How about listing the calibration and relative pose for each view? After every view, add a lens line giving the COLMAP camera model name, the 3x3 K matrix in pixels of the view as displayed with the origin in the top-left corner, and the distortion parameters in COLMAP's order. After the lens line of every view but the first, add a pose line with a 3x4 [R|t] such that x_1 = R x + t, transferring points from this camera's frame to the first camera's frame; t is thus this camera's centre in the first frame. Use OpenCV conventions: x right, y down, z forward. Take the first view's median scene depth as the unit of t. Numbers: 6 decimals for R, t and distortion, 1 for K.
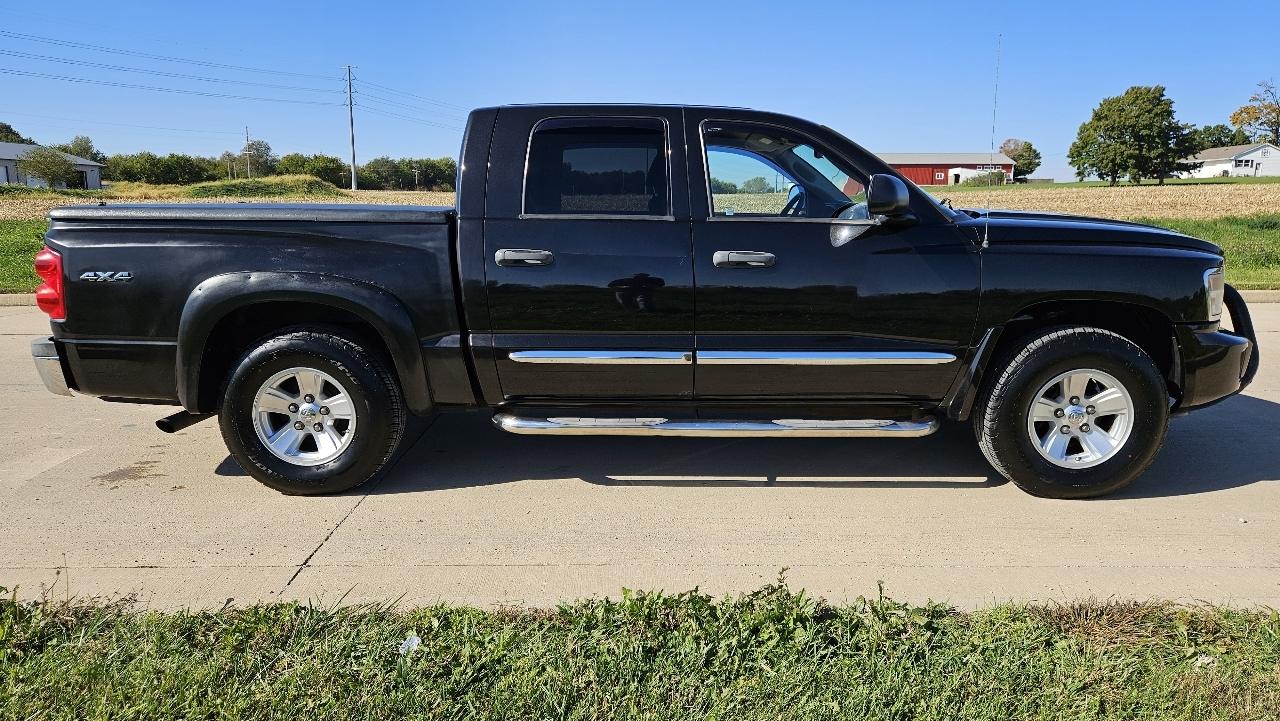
lens RADIAL K [[879.9, 0, 640.0], [0, 879.9, 360.5], [0, 0, 1]] dist [0.112560, -0.119330]
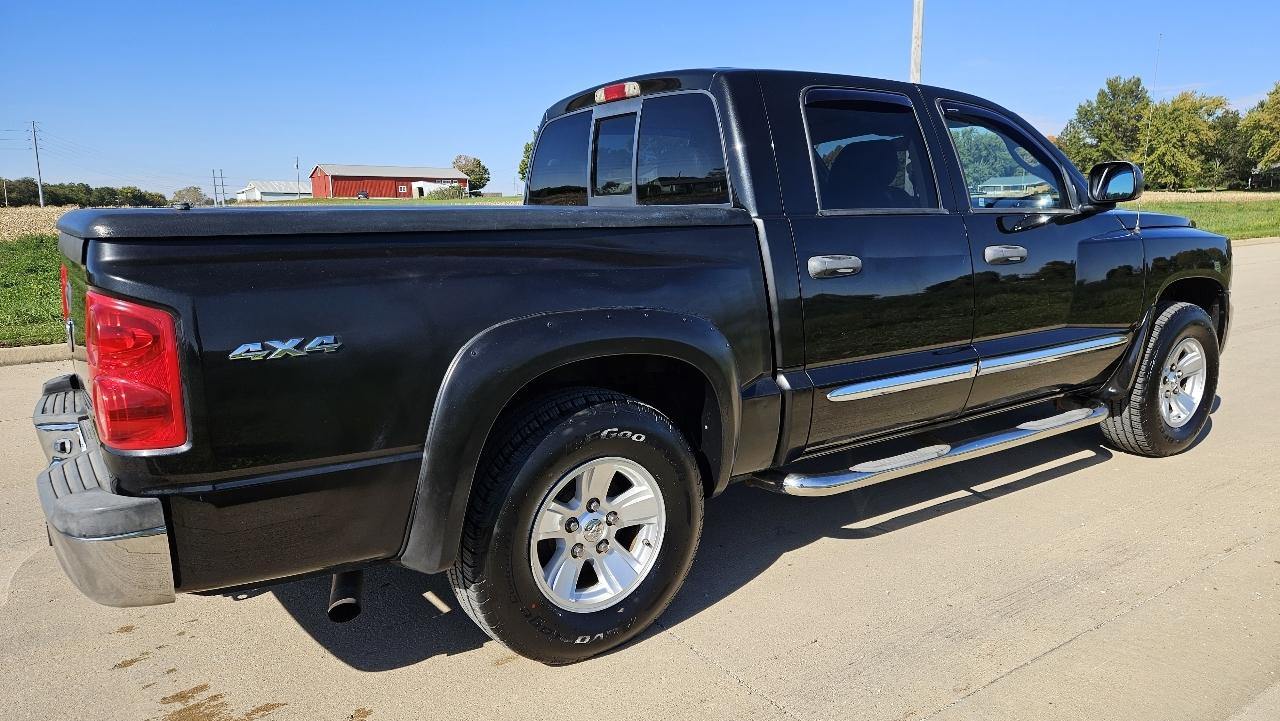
lens RADIAL K [[879.9, 0, 640.0], [0, 879.9, 360.5], [0, 0, 1]] dist [0.112560, -0.119330]
pose [[0.808444, -0.113232, 0.577579, -0.694509], [0.121845, 0.992259, 0.023981, -0.071393], [-0.575823, 0.050988, 0.815983, 0.455140]]
